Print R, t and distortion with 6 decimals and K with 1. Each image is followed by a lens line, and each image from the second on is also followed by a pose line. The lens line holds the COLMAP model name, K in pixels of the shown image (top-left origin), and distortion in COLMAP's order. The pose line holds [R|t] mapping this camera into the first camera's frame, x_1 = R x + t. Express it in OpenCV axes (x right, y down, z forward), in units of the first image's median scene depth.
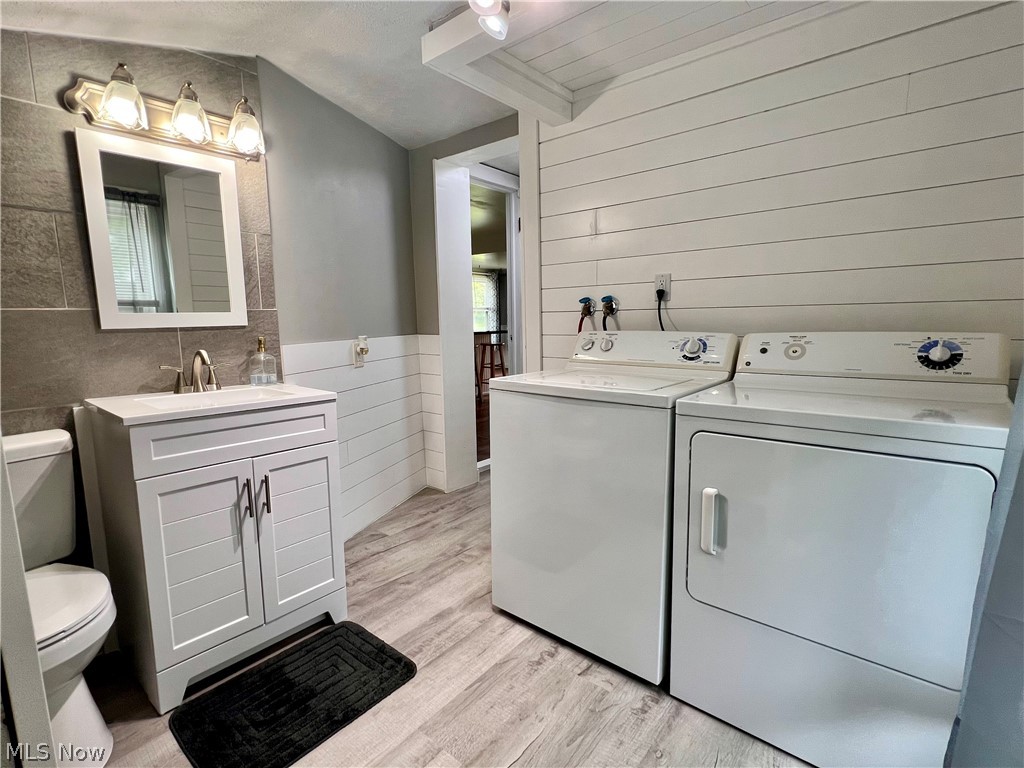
lens RADIAL K [[494.0, 0, 506.2], [0, 494.0, 390.5], [0, 0, 1]] dist [0.005099, -0.002021]
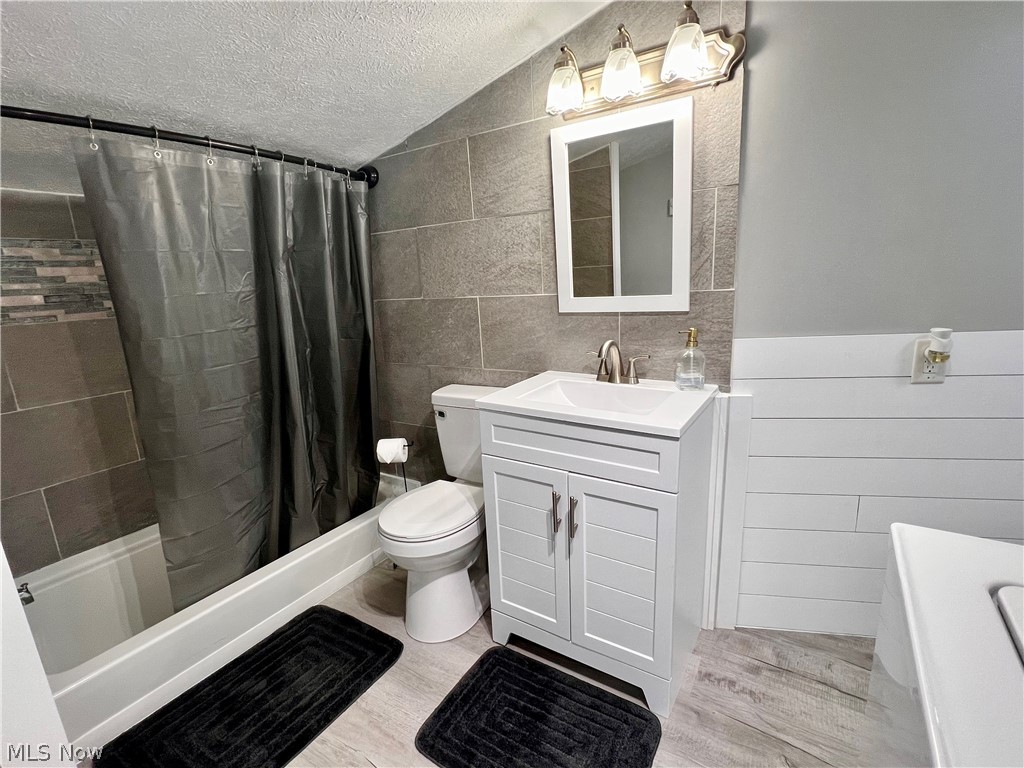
lens RADIAL K [[494.0, 0, 506.4], [0, 494.0, 389.0], [0, 0, 1]] dist [0.005099, -0.002021]
pose [[0.121228, 0.238727, -0.963490, 0.261318], [-0.091827, 0.969184, 0.228584, -0.177508], [0.988368, 0.060763, 0.139413, 0.648863]]
